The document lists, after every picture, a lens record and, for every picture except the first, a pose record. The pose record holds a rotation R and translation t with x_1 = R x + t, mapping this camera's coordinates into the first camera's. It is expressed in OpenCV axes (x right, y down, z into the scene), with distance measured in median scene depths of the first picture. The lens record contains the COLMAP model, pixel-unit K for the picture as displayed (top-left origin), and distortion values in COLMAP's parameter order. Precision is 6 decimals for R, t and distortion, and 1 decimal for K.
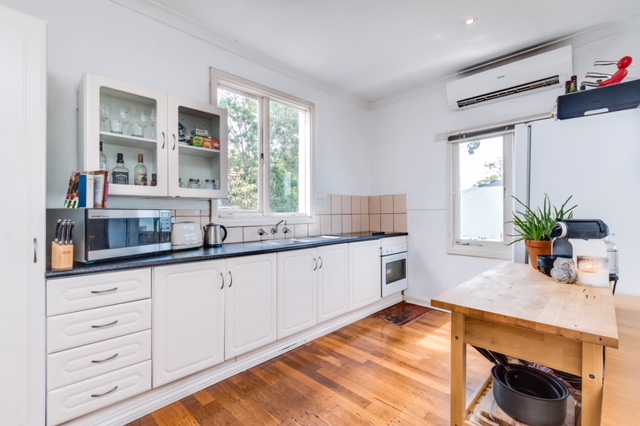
lens RADIAL K [[288.2, 0, 320.0], [0, 288.2, 213.0], [0, 0, 1]] dist [-0.002047, -0.000374]
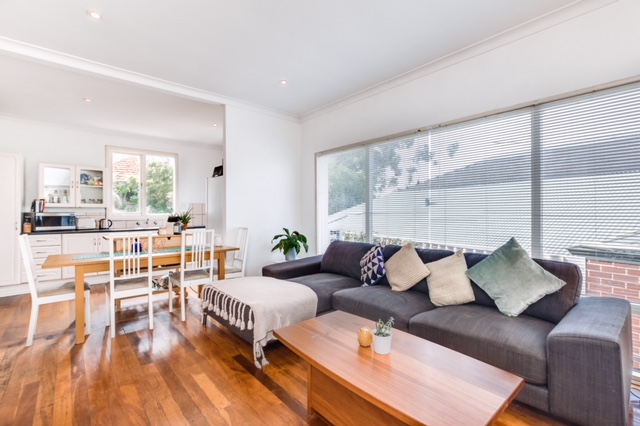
lens RADIAL K [[299.3, 0, 327.0], [0, 299.3, 212.7], [0, 0, 1]] dist [-0.001398, -0.000366]
pose [[0.998715, 0.004959, -0.050428, 1.767505], [-0.005091, 0.999984, -0.002487, -0.014339], [0.050414, 0.002741, 0.998725, -1.447703]]
